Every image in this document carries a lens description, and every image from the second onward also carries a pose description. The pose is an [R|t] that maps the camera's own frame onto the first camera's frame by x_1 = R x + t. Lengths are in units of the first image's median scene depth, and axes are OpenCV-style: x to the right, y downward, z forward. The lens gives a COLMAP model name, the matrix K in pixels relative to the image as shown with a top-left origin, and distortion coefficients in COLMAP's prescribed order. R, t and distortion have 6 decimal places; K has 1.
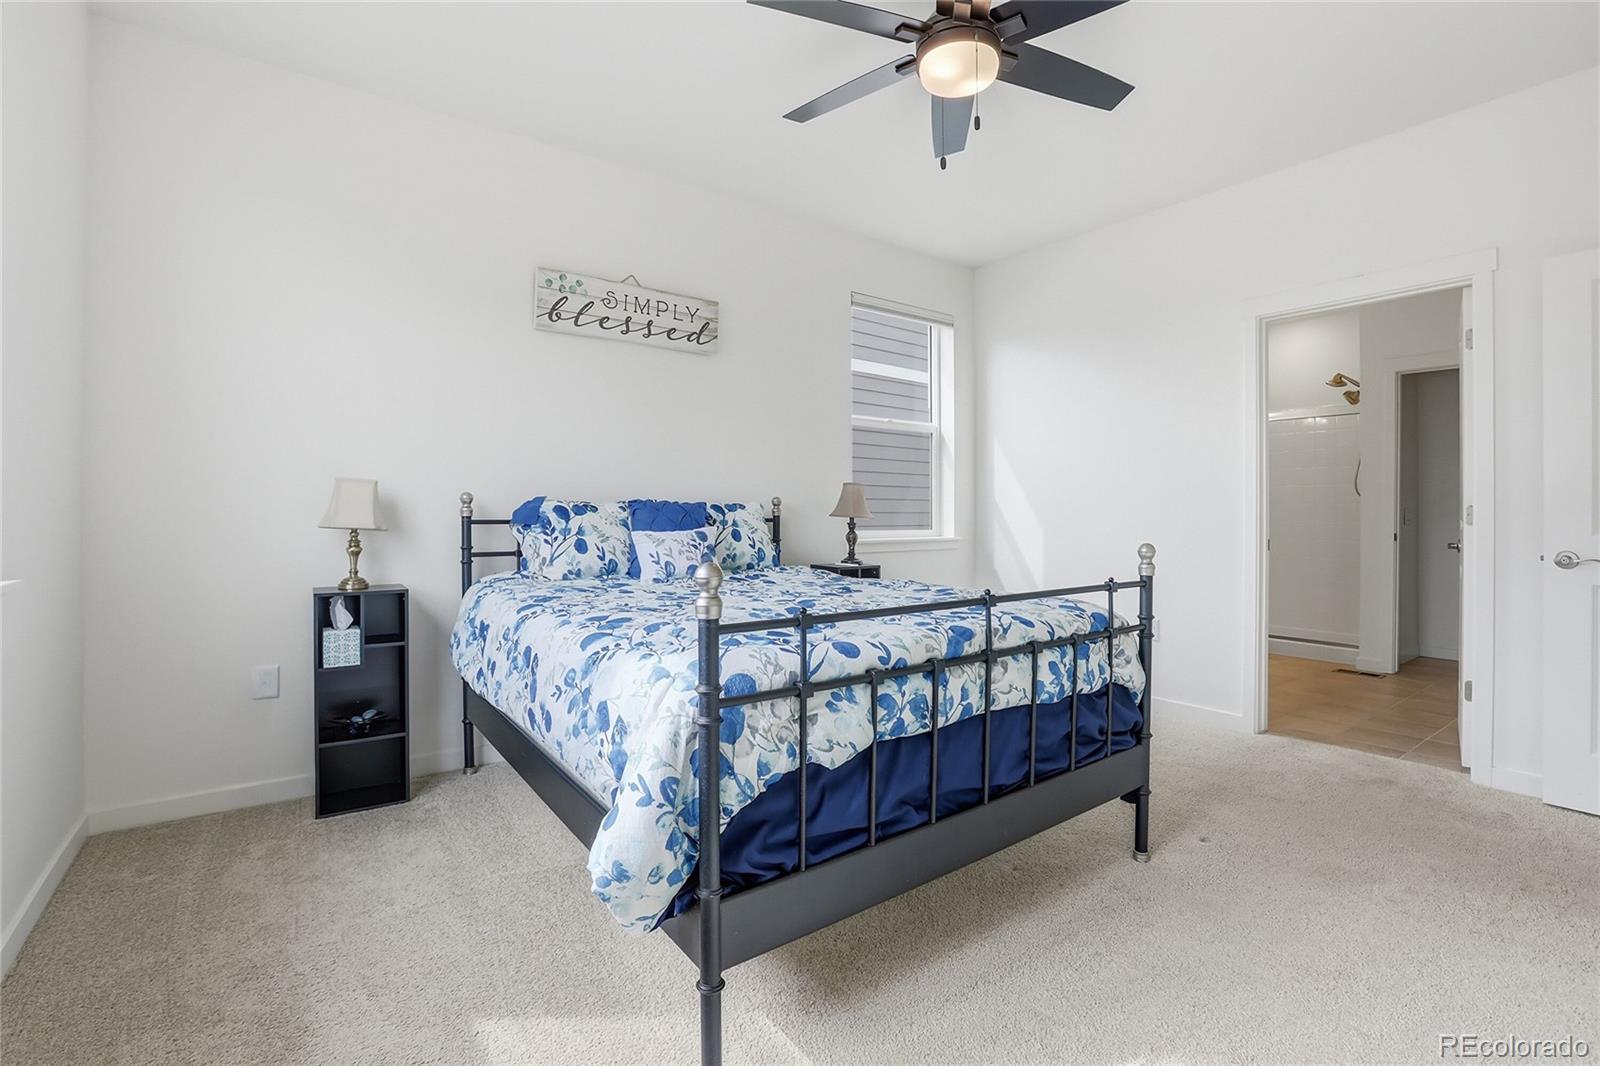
lens RADIAL K [[735.5, 0, 807.5], [0, 735.5, 518.5], [0, 0, 1]] dist [-0.027498, 0.002396]
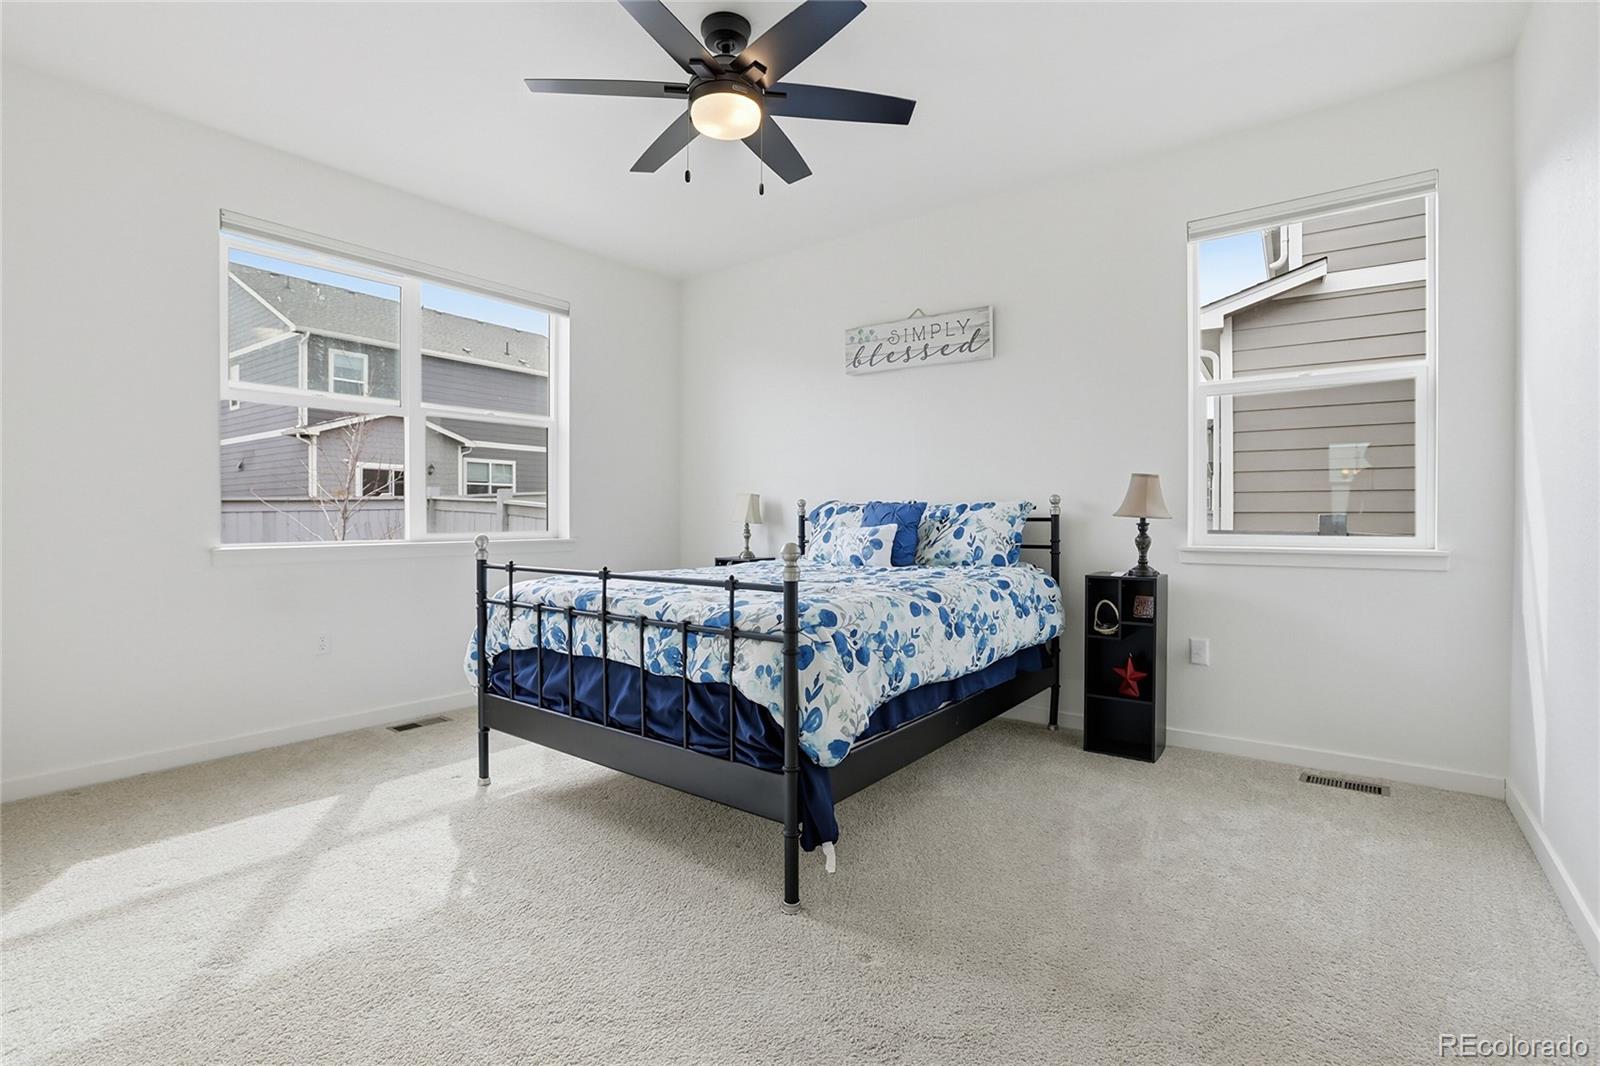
lens RADIAL K [[735.5, 0, 804.2], [0, 735.5, 531.0], [0, 0, 1]] dist [-0.027498, 0.002396]
pose [[0.288846, 0.019777, -0.957171, 0.883155], [-0.004499, 0.999804, 0.019300, 0.000719], [0.957365, -0.001269, 0.288878, 0.515550]]
